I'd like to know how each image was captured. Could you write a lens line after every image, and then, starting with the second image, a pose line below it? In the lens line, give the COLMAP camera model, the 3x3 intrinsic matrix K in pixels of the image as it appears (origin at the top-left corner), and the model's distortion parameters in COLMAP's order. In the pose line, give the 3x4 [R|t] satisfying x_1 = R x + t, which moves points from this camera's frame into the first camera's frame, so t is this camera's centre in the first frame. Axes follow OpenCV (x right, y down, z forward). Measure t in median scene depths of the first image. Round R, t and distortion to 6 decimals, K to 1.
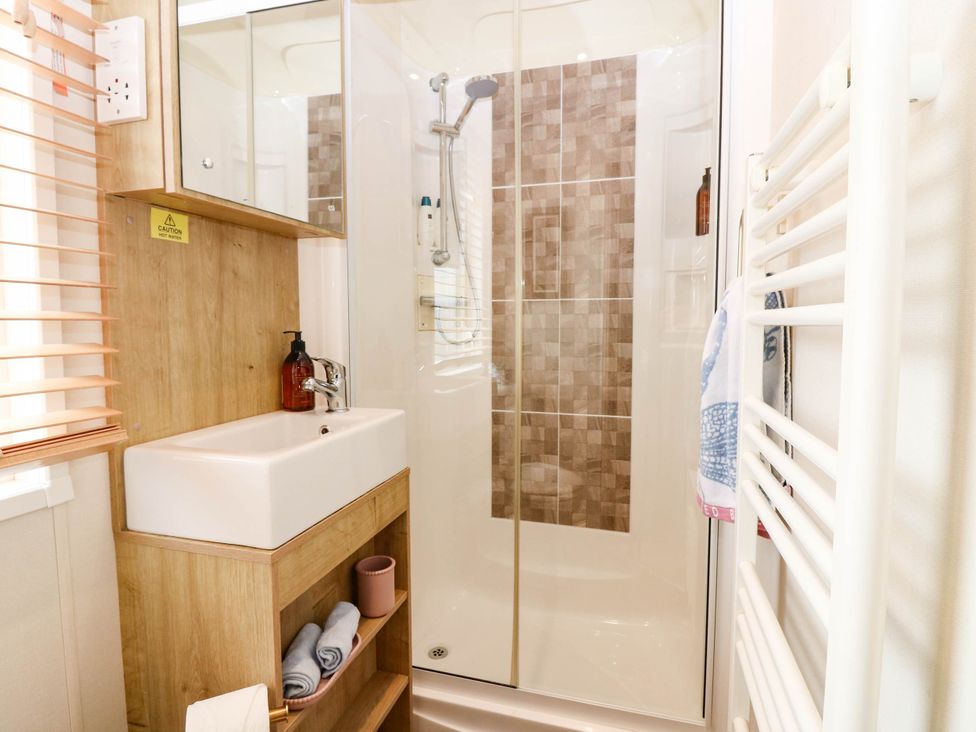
lens RADIAL K [[528.6, 0, 495.5], [0, 528.6, 357.5], [0, 0, 1]] dist [-0.000054, -0.013063]
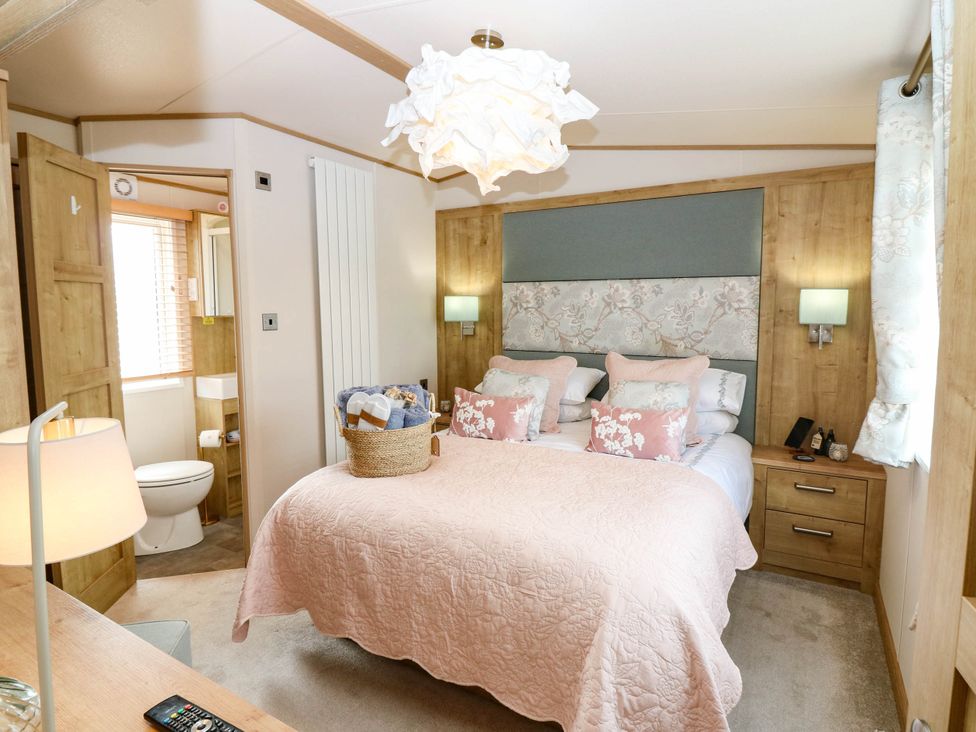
lens RADIAL K [[528.6, 0, 495.5], [0, 528.6, 357.5], [0, 0, 1]] dist [-0.000054, -0.013063]
pose [[0.972238, 0.020873, -0.233062, 2.015918], [-0.014696, 0.999494, 0.028212, -0.102276], [0.233533, -0.024003, 0.972053, -1.964542]]
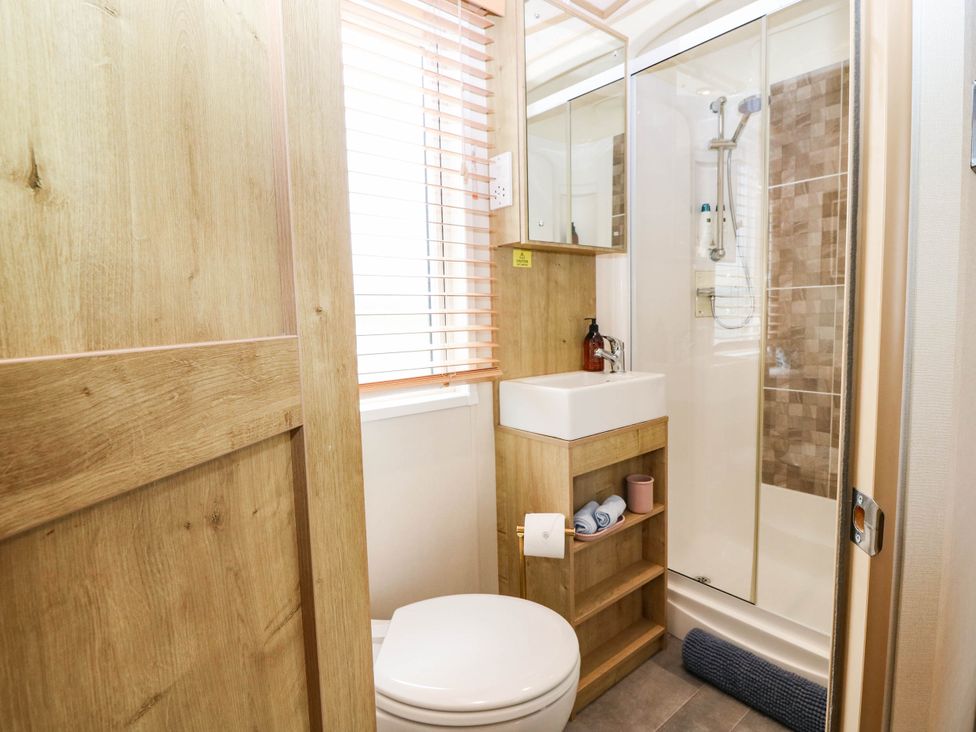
lens RADIAL K [[515.5, 0, 516.3], [0, 515.5, 363.8], [0, 0, 1]] dist [0.000242, -0.000045]
pose [[0.850434, 0.032239, -0.525093, 0.242933], [-0.014074, 0.999157, 0.038552, 0.030653], [0.525894, -0.025396, 0.850171, -0.416695]]
